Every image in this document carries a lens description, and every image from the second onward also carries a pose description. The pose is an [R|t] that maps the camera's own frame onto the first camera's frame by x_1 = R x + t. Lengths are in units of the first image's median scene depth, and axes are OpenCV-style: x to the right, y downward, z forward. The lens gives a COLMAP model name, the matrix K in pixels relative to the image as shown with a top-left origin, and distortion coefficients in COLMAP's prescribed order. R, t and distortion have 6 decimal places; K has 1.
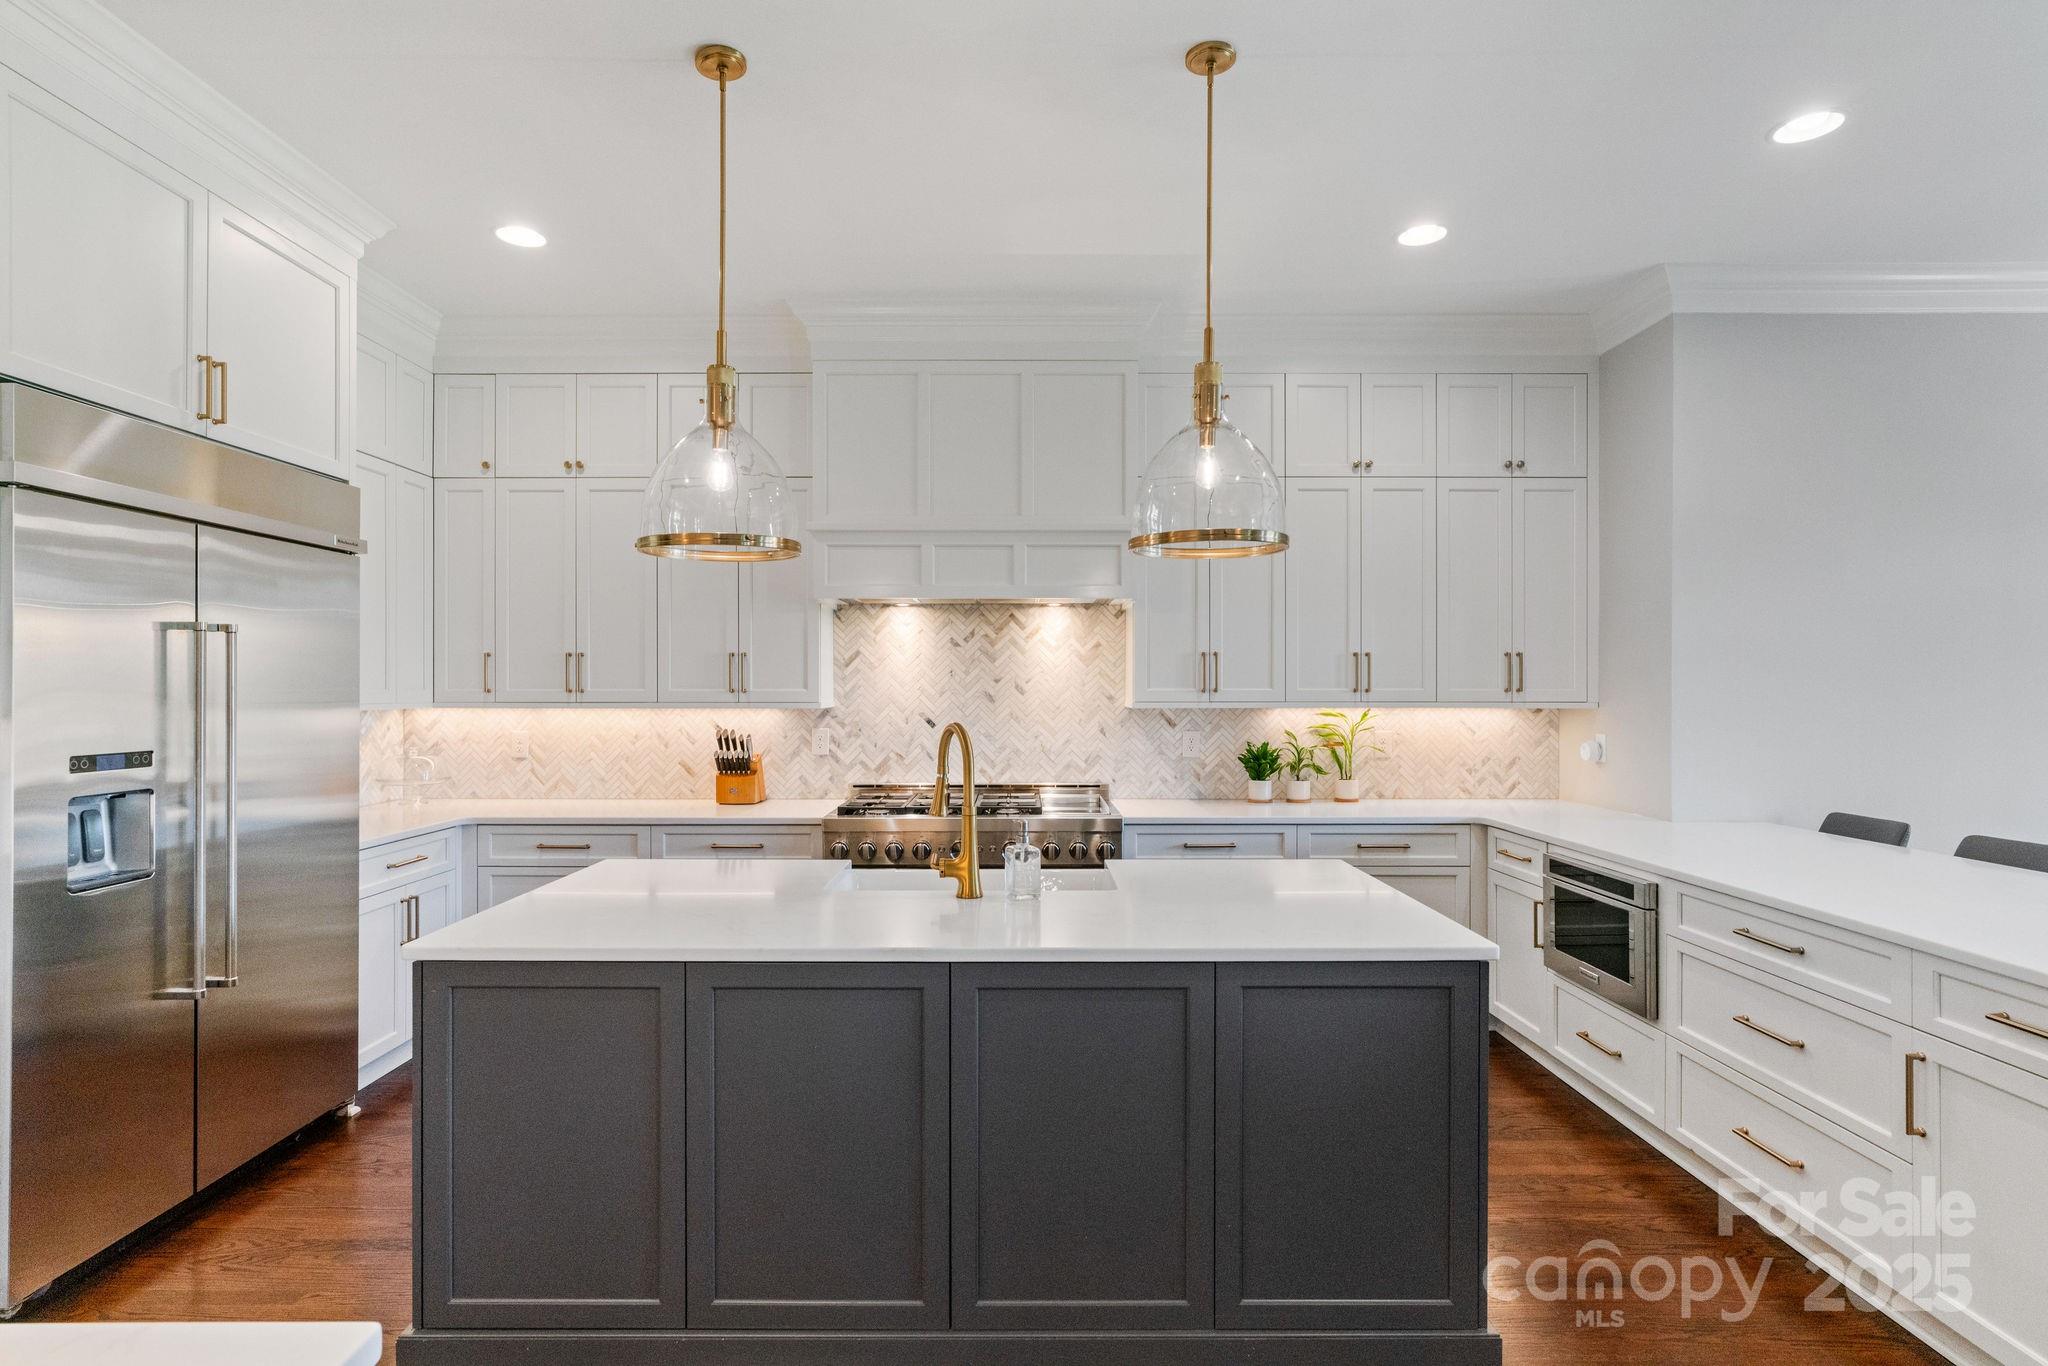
lens RADIAL K [[1046.8, 0, 1018.4], [0, 1046.8, 687.0], [0, 0, 1]] dist [0.000555, 0.000424]
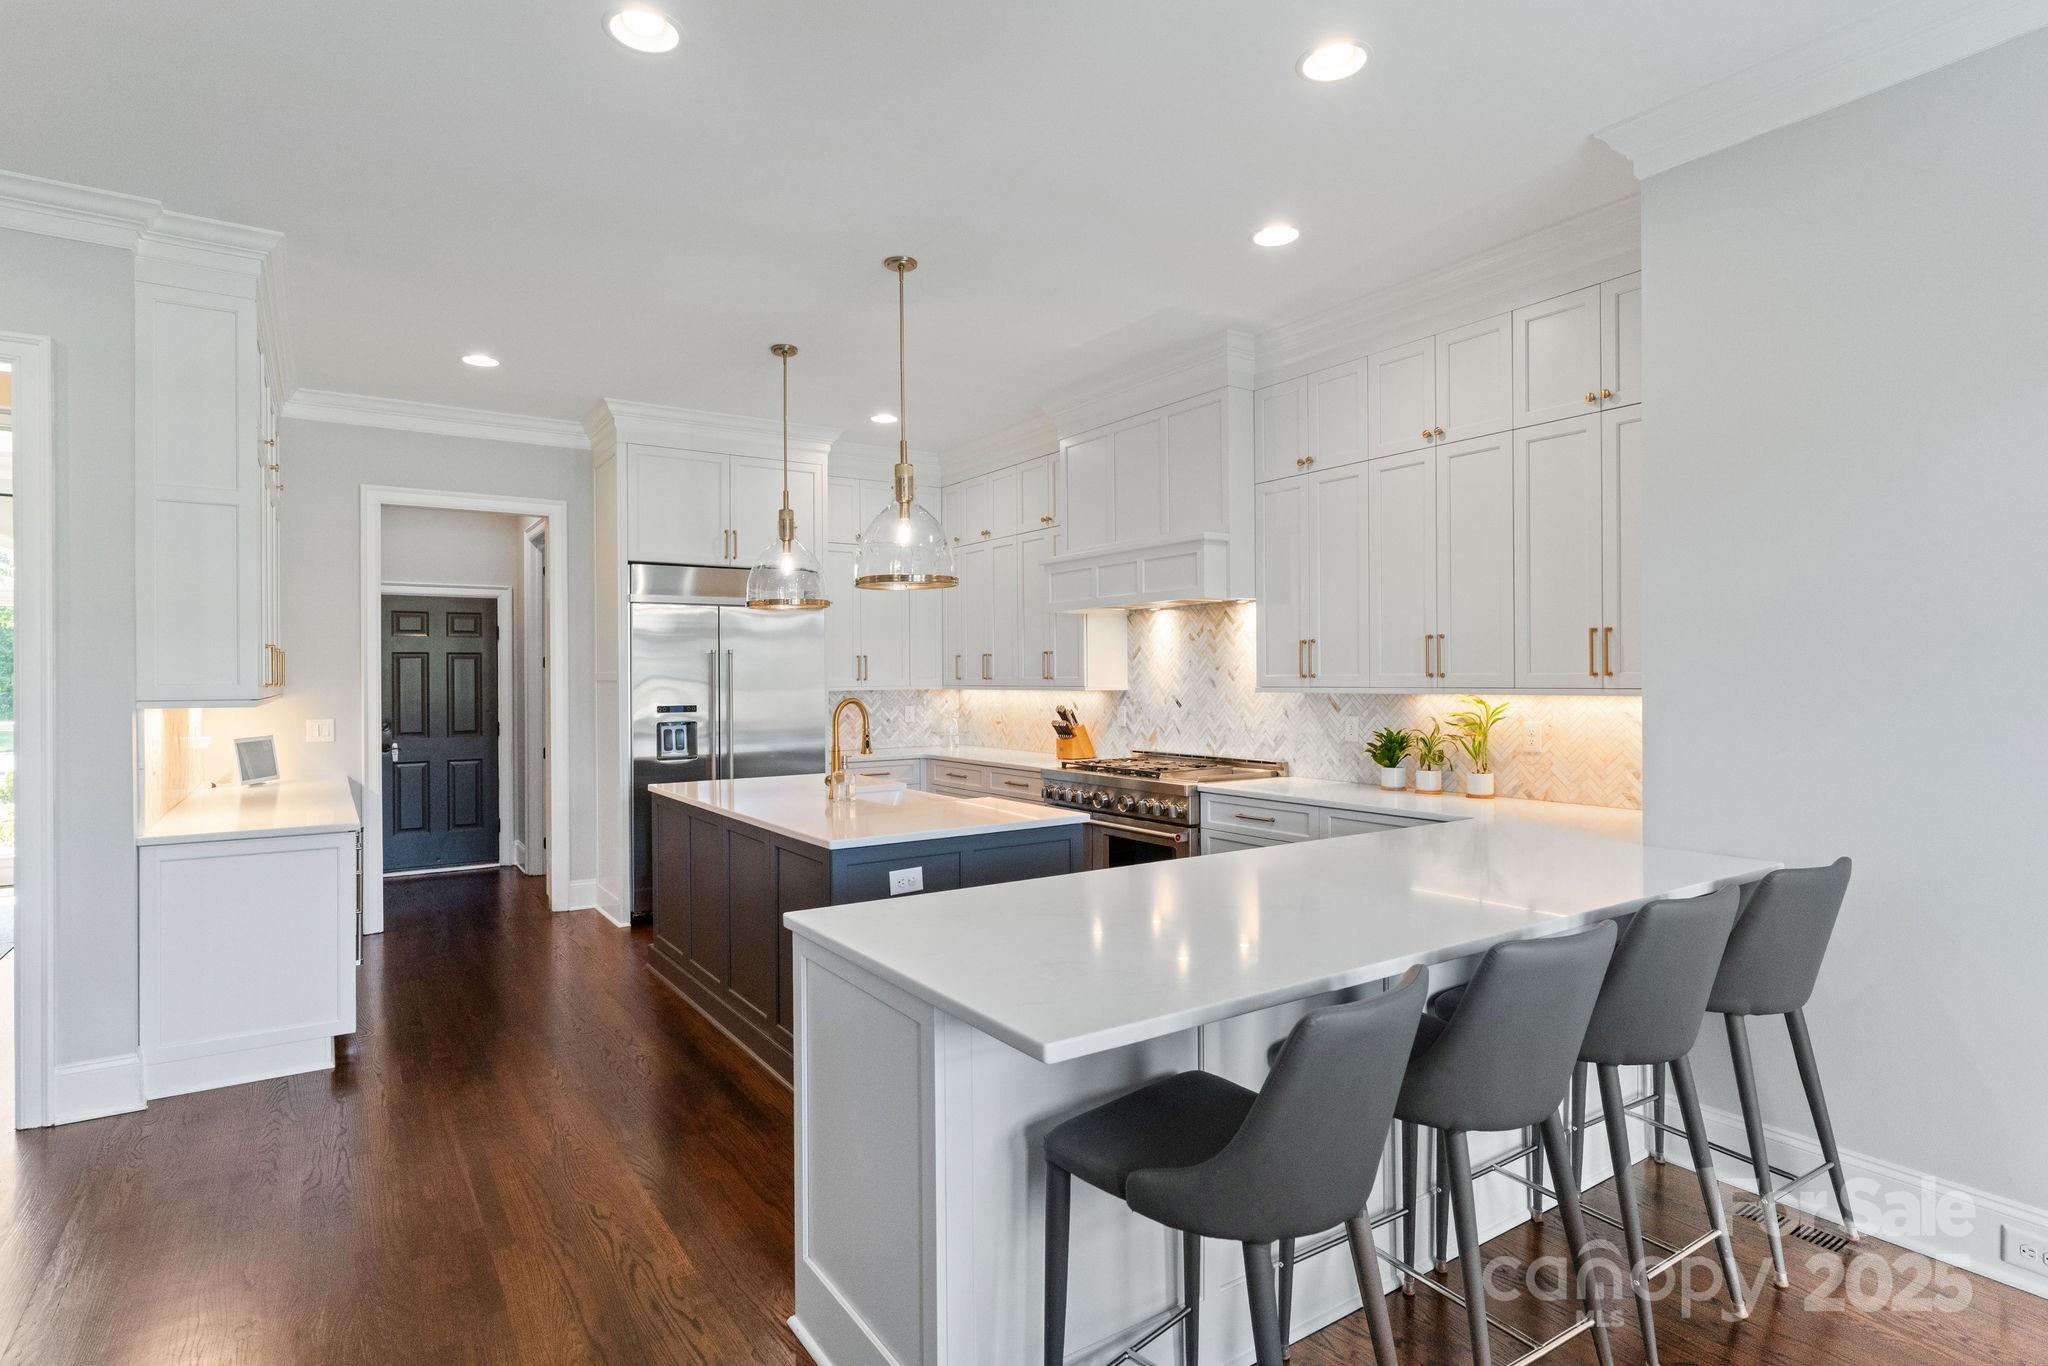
lens RADIAL K [[1046.8, 0, 1010.7], [0, 1046.8, 682.4], [0, 0, 1]] dist [0.000555, 0.000424]
pose [[0.553166, 0.000133, -0.833071, 0.833861], [0.008700, 0.999945, 0.005937, 0.000527], [0.833026, -0.010531, 0.553134, 0.157787]]
